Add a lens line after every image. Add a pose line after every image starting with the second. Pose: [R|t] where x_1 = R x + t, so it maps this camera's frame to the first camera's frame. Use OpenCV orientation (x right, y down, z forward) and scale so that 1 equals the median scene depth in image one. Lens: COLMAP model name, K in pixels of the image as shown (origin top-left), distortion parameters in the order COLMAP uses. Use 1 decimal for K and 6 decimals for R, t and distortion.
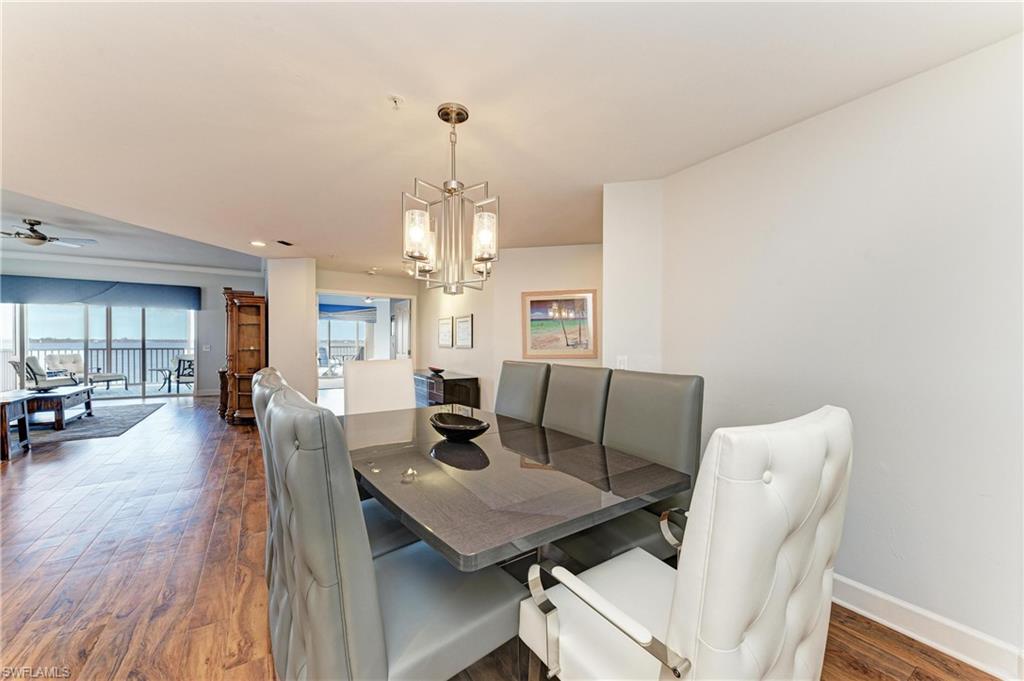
lens RADIAL K [[382.4, 0, 518.7], [0, 382.4, 339.1], [0, 0, 1]] dist [0.000327, -0.000178]
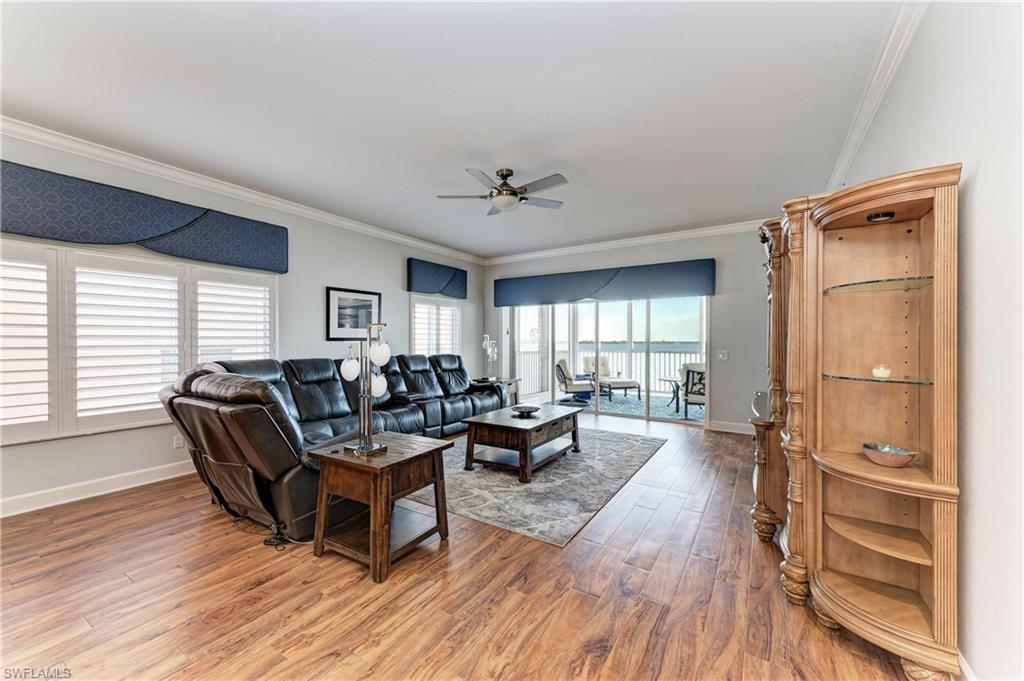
lens RADIAL K [[382.4, 0, 508.7], [0, 382.4, 343.8], [0, 0, 1]] dist [0.000327, -0.000178]
pose [[0.376662, 0.004952, -0.926338, -0.368036], [0.001184, 0.999982, 0.005827, 0.000789], [0.926350, -0.003292, 0.376649, 0.439896]]
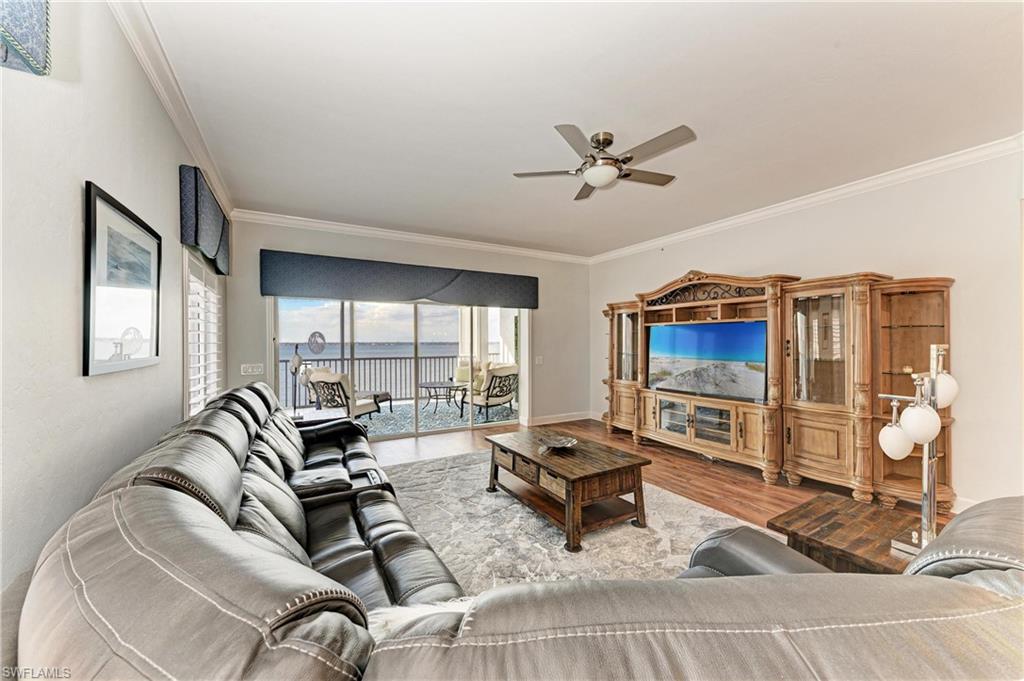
lens RADIAL K [[382.4, 0, 511.5], [0, 382.4, 337.1], [0, 0, 1]] dist [0.000327, -0.000178]
pose [[0.997403, -0.008654, -0.071507, -0.813698], [0.008404, 0.999957, -0.003801, -0.018362], [0.071537, 0.003190, 0.997433, 0.262866]]
